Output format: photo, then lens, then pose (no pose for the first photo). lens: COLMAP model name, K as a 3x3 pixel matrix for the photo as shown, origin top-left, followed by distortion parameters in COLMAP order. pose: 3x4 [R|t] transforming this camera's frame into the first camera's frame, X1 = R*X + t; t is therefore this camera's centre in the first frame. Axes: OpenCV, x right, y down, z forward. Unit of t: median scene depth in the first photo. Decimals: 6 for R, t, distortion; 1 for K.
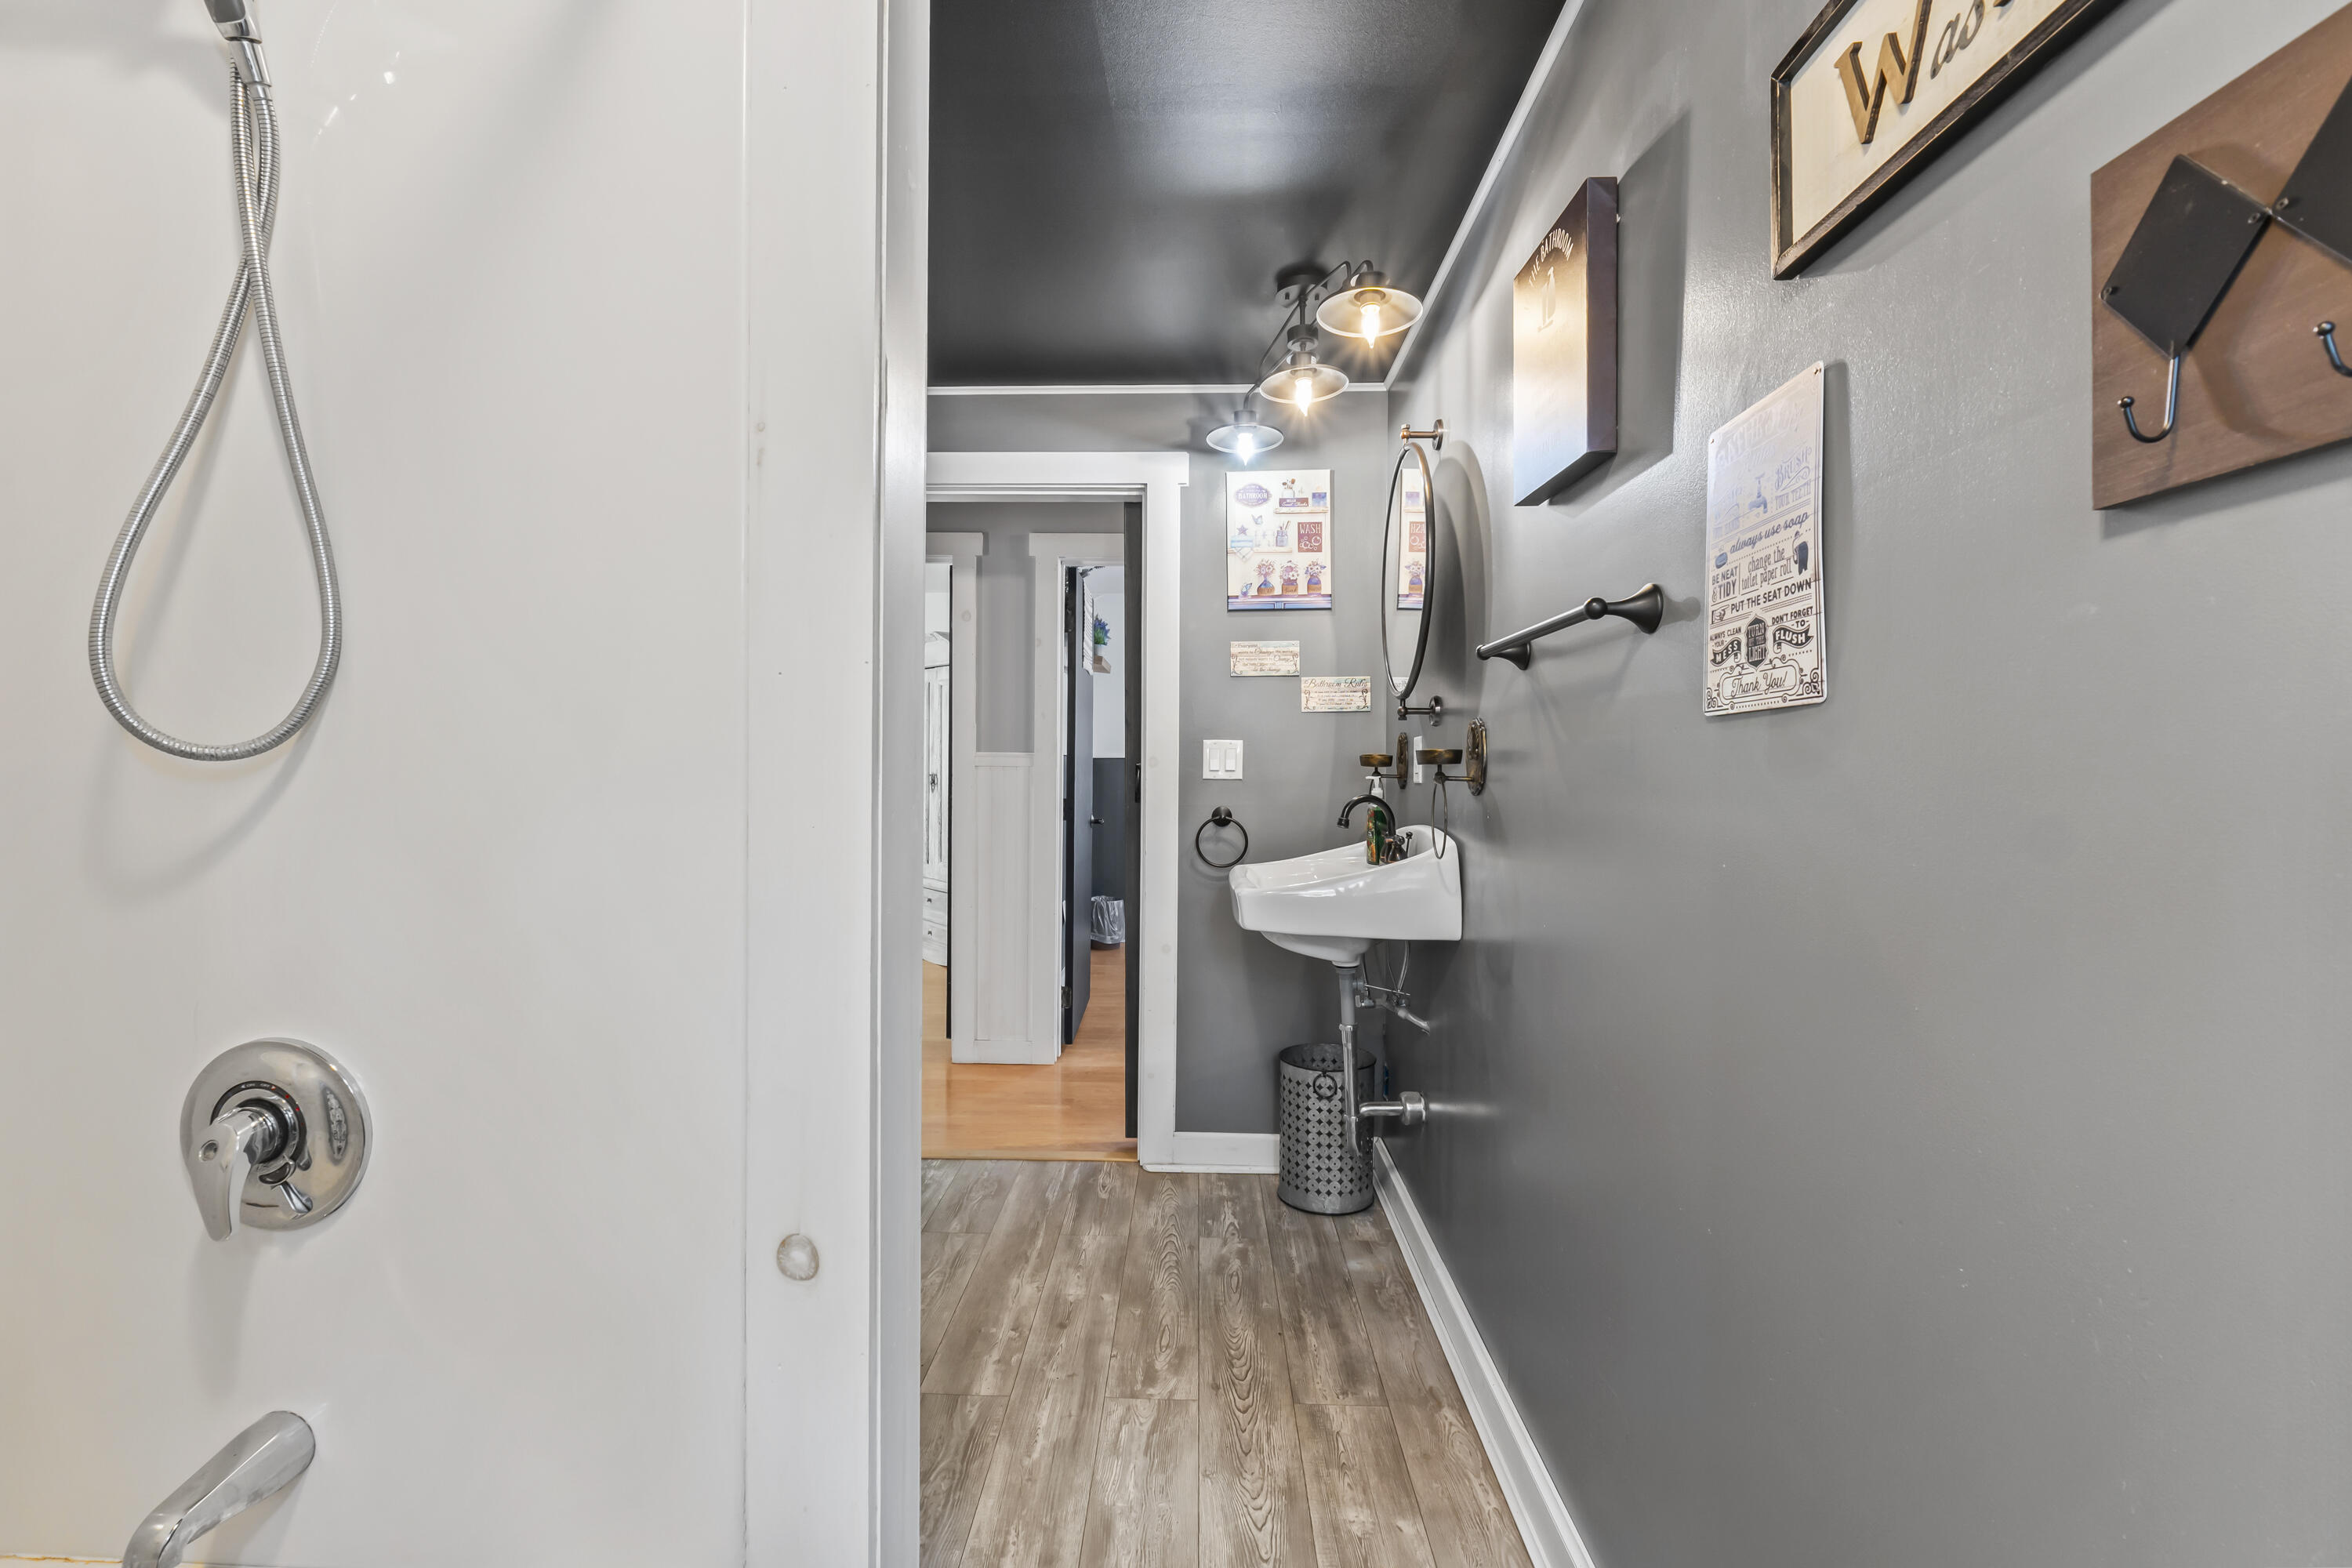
lens RADIAL K [[985.3, 0, 1164.7], [0, 985.3, 774.1], [0, 0, 1]] dist [0.001275, 0.000084]
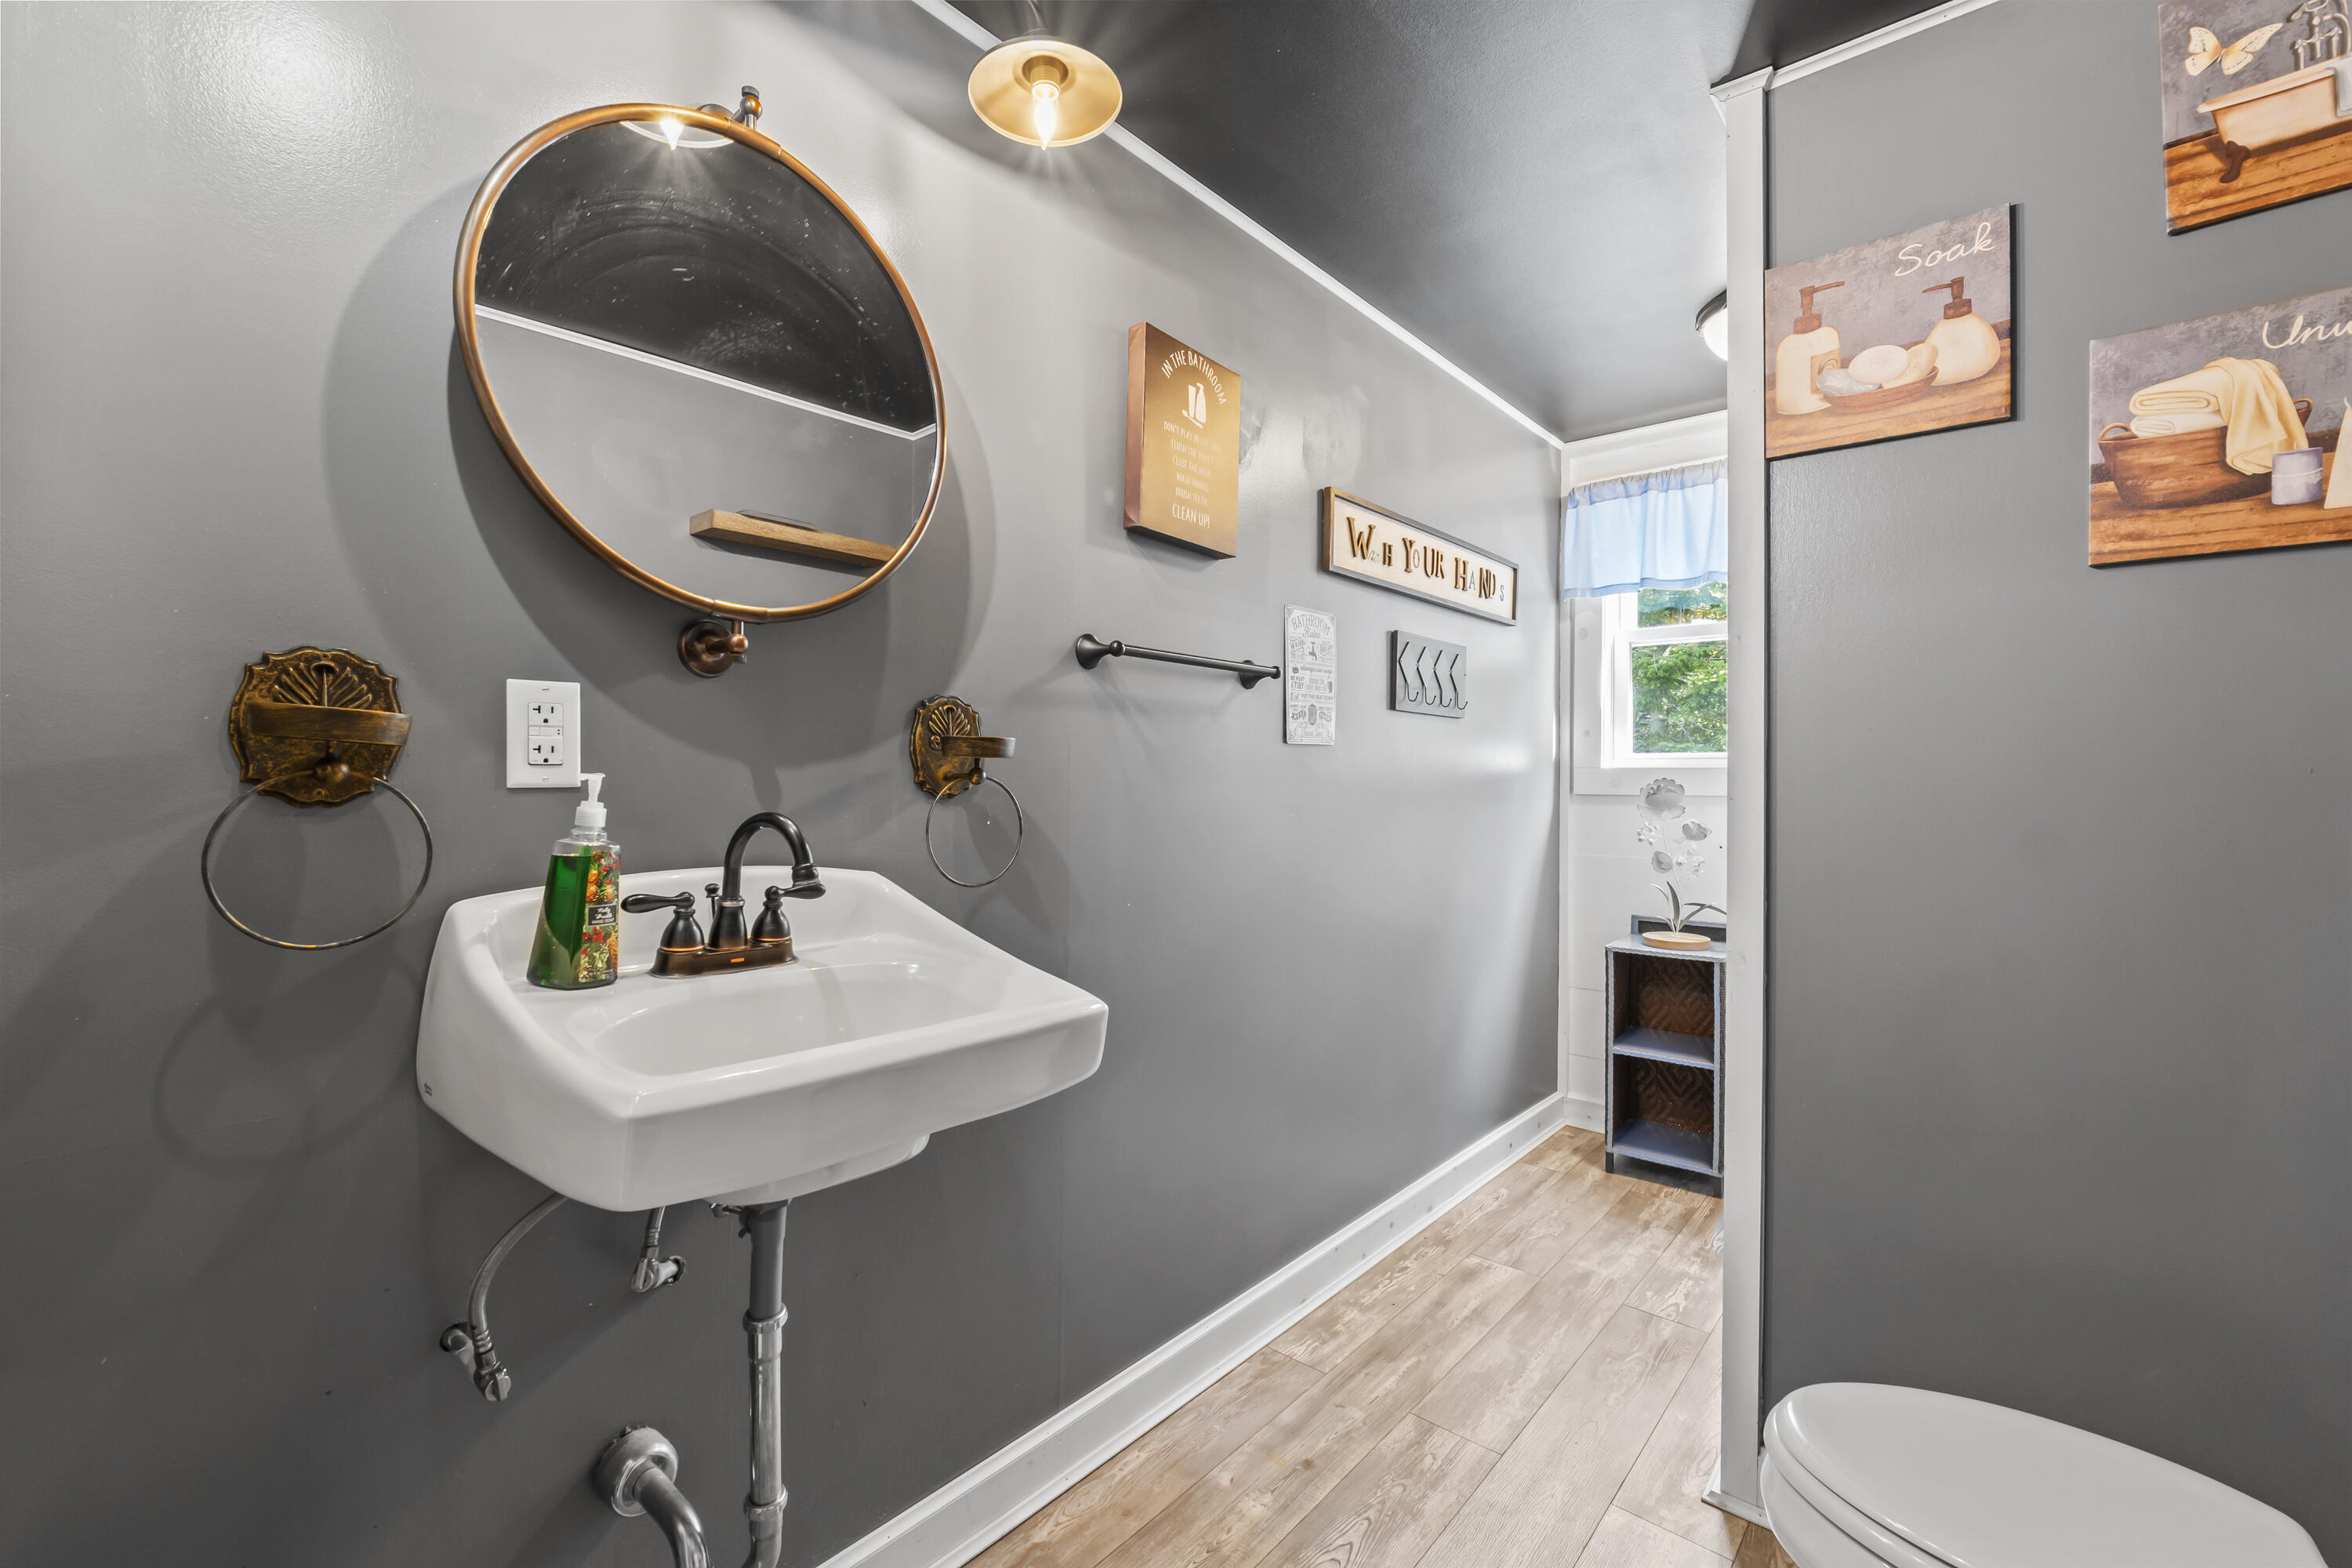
lens RADIAL K [[985.3, 0, 1160.0], [0, 985.3, 776.6], [0, 0, 1]] dist [0.001275, 0.000084]
pose [[-0.764875, -0.009552, 0.644107, -0.375526], [-0.007276, 0.999954, 0.006189, -0.000417], [-0.644137, 0.000047, -0.764910, 1.838100]]
